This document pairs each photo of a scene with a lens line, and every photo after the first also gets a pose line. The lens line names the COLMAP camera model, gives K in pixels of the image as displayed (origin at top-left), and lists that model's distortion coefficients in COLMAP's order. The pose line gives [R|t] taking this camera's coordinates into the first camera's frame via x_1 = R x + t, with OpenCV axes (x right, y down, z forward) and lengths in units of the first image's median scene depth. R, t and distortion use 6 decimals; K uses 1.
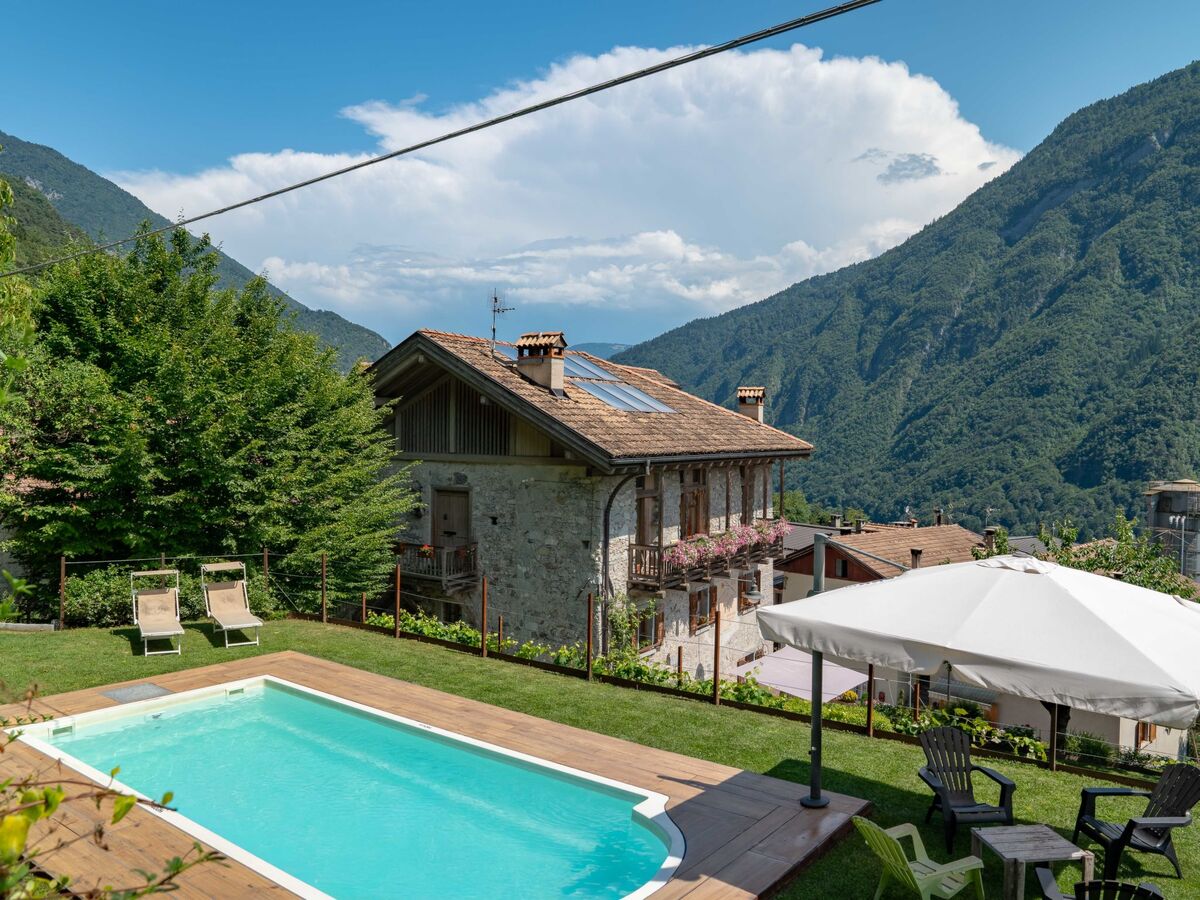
lens RADIAL K [[916.2, 0, 594.0], [0, 916.2, 458.6], [0, 0, 1]] dist [-0.106209, 0.080684]
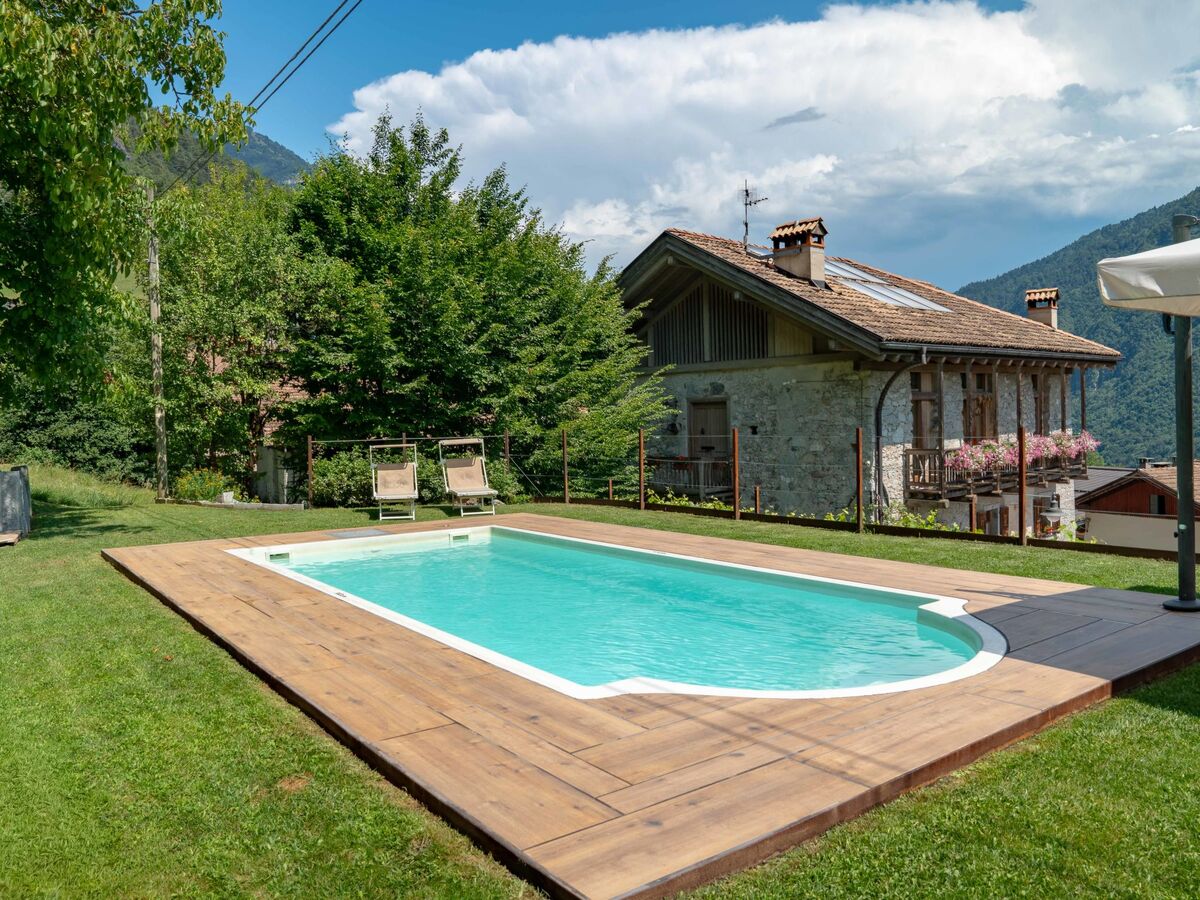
lens RADIAL K [[916.2, 0, 610.4], [0, 916.2, 456.8], [0, 0, 1]] dist [-0.106209, 0.080684]
pose [[0.962146, -0.027678, -0.271125, 0.001288], [0.033132, 0.999330, 0.015557, 0.078006], [0.270513, -0.023951, 0.962418, 0.068898]]
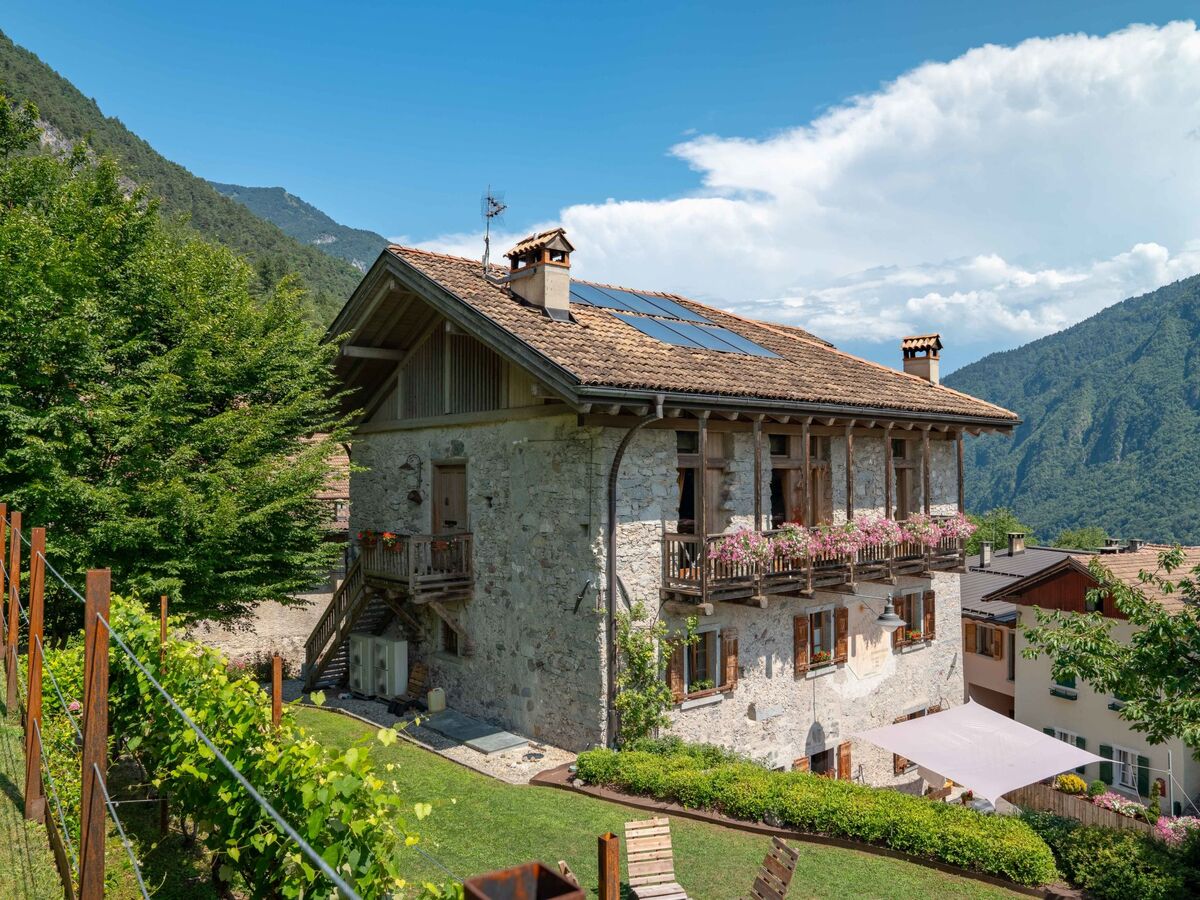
lens RADIAL K [[916.2, 0, 596.7], [0, 916.2, 453.2], [0, 0, 1]] dist [-0.106209, 0.080684]
pose [[0.953325, -0.023922, -0.300997, 0.195200], [0.007235, 0.998380, -0.056434, 0.072945], [0.301859, 0.051622, 0.951954, 0.347529]]
